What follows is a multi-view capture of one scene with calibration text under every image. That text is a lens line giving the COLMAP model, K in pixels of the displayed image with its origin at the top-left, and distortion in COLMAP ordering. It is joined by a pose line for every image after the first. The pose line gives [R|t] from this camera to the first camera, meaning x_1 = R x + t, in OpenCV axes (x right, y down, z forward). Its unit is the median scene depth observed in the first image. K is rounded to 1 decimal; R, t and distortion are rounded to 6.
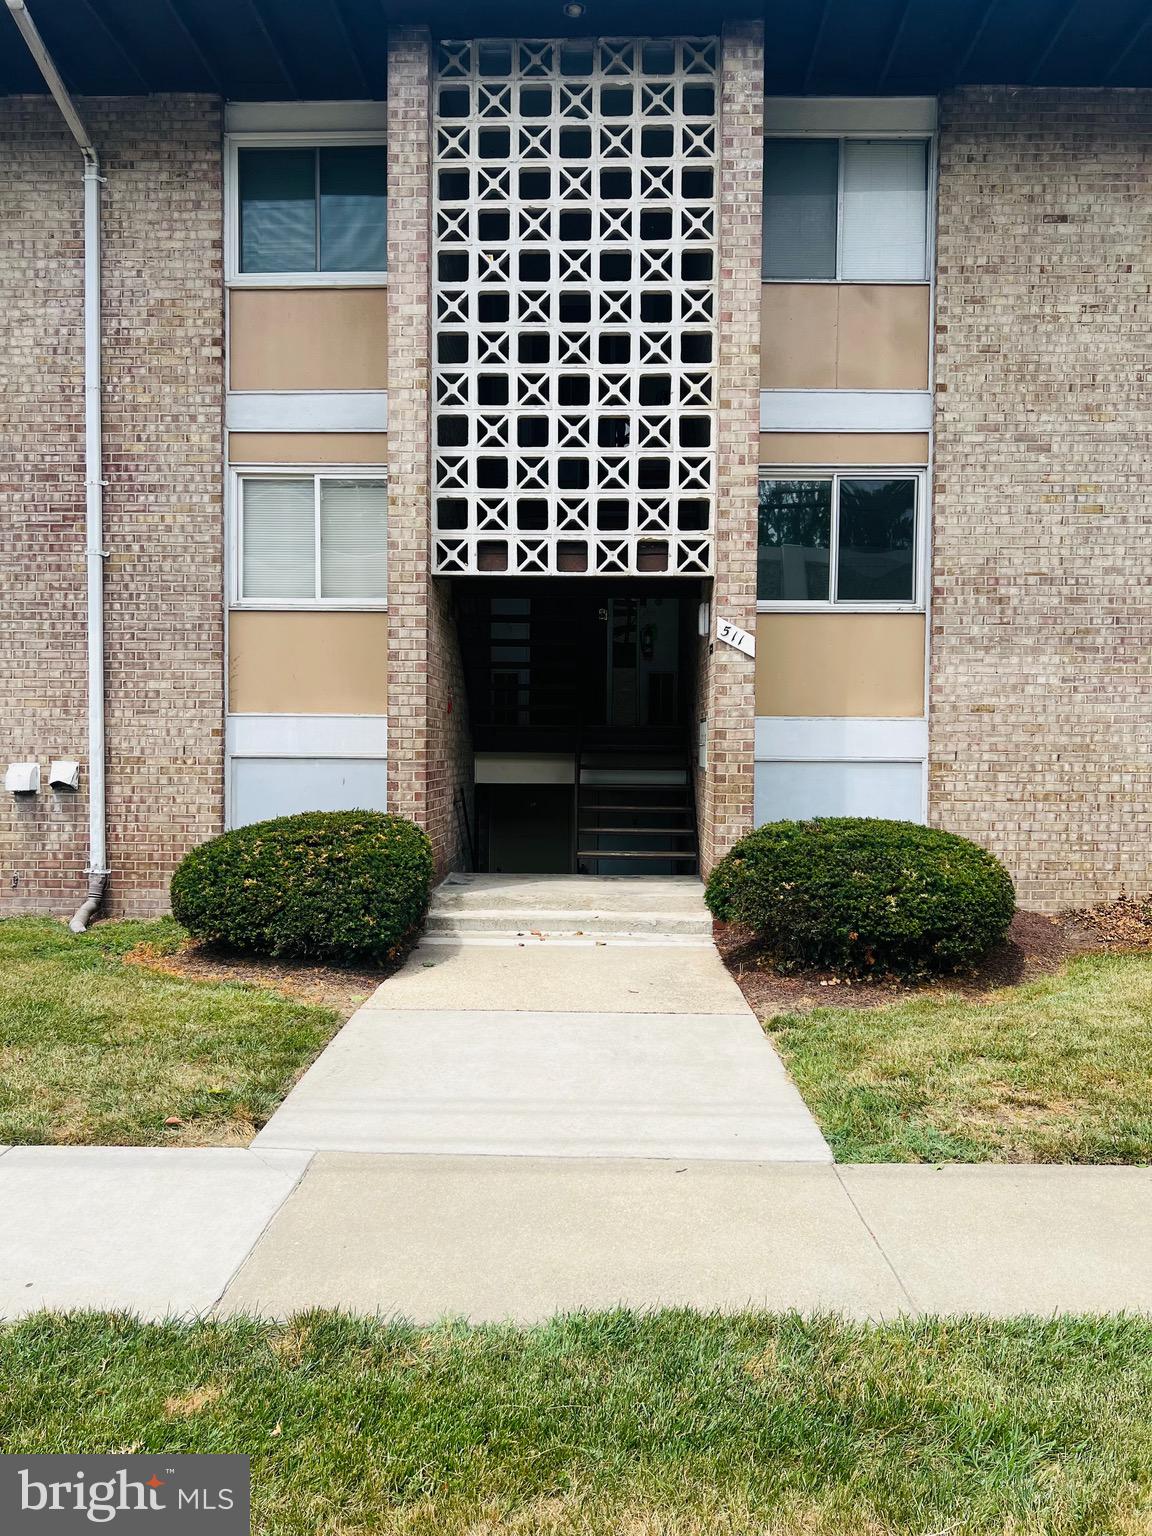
lens RADIAL K [[1151.6, 0, 578.5], [0, 1151.6, 764.1], [0, 0, 1]] dist [0.042532, -0.036245]
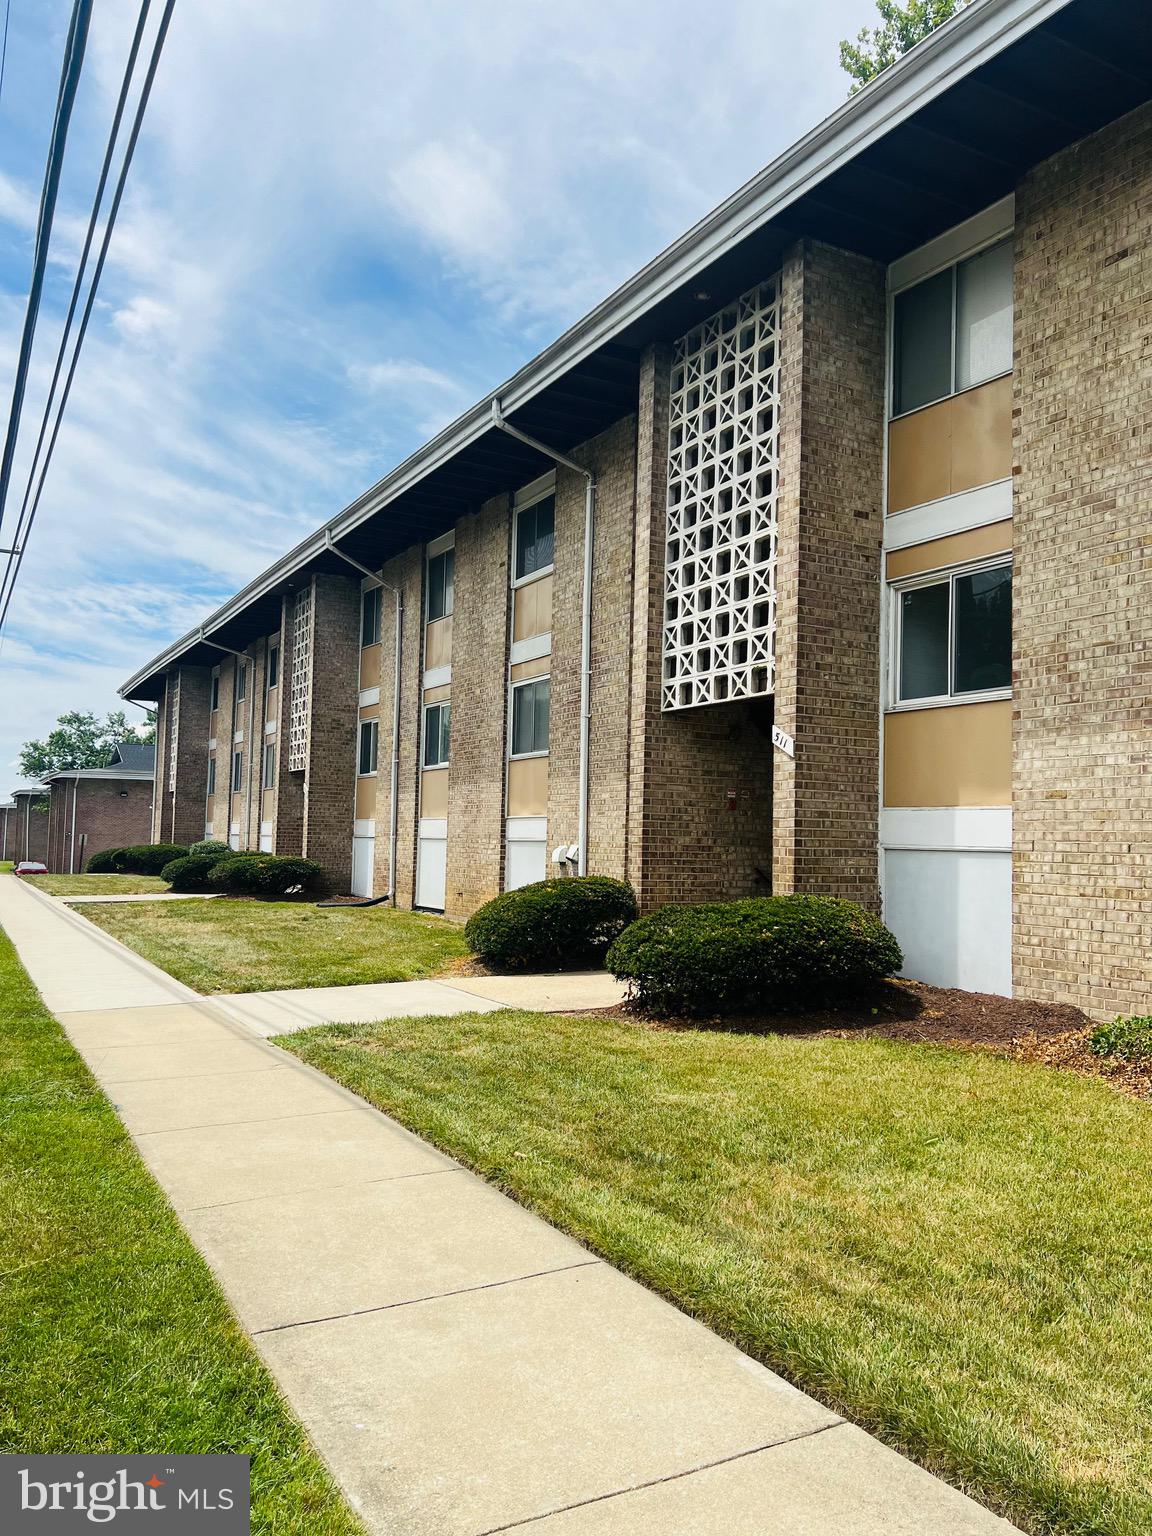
lens RADIAL K [[1151.6, 0, 583.2], [0, 1151.6, 773.3], [0, 0, 1]] dist [0.042532, -0.036245]
pose [[0.506324, -0.047278, -0.861046, 0.961242], [-0.031397, 0.996823, -0.073196, 0.014899], [0.861771, 0.064095, 0.503231, 0.204828]]
